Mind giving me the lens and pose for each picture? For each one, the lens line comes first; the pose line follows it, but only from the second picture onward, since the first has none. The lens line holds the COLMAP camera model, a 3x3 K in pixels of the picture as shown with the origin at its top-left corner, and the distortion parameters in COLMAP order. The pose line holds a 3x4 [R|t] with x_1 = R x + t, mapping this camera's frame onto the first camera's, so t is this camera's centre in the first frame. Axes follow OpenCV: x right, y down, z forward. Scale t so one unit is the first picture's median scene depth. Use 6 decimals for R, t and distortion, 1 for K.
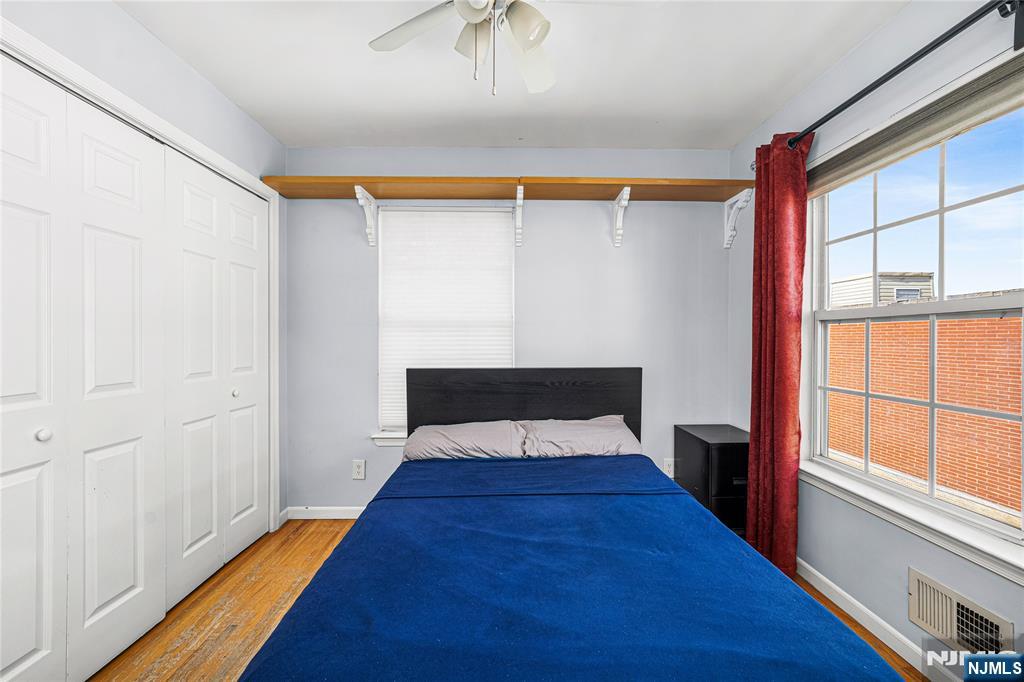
lens RADIAL K [[403.5, 0, 512.9], [0, 403.5, 340.9], [0, 0, 1]] dist [-0.002657, 0.001464]
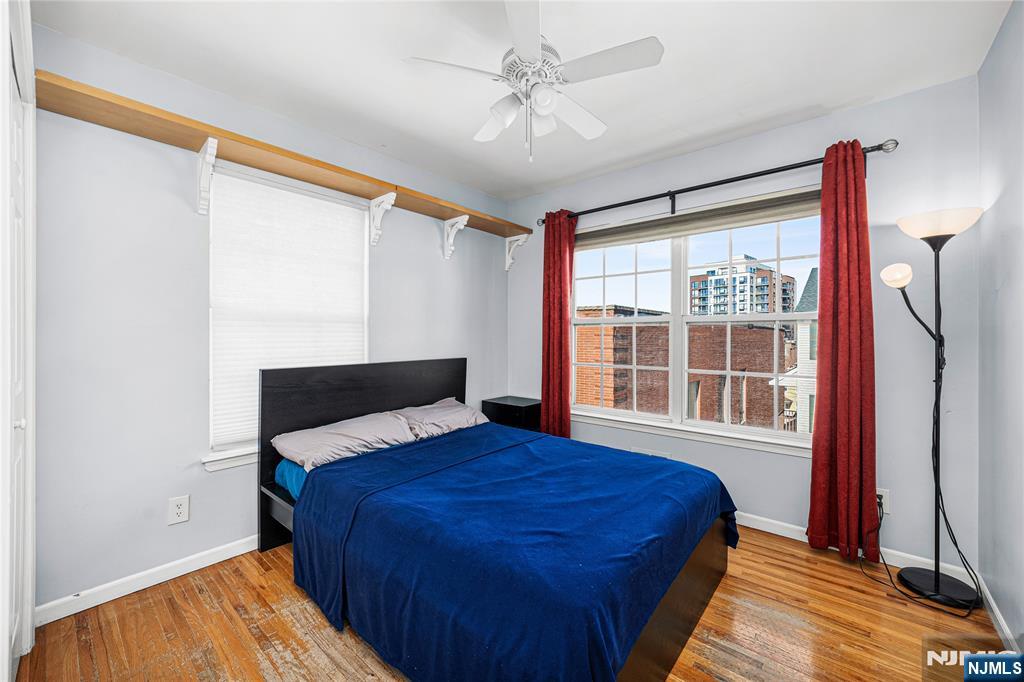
lens RADIAL K [[403.5, 0, 505.9], [0, 403.5, 335.3], [0, 0, 1]] dist [-0.002657, 0.001464]
pose [[0.680717, 0.000719, 0.732546, -0.619602], [0.007322, 0.999943, -0.007786, 0.007549], [-0.732510, 0.010664, 0.680673, 0.055311]]
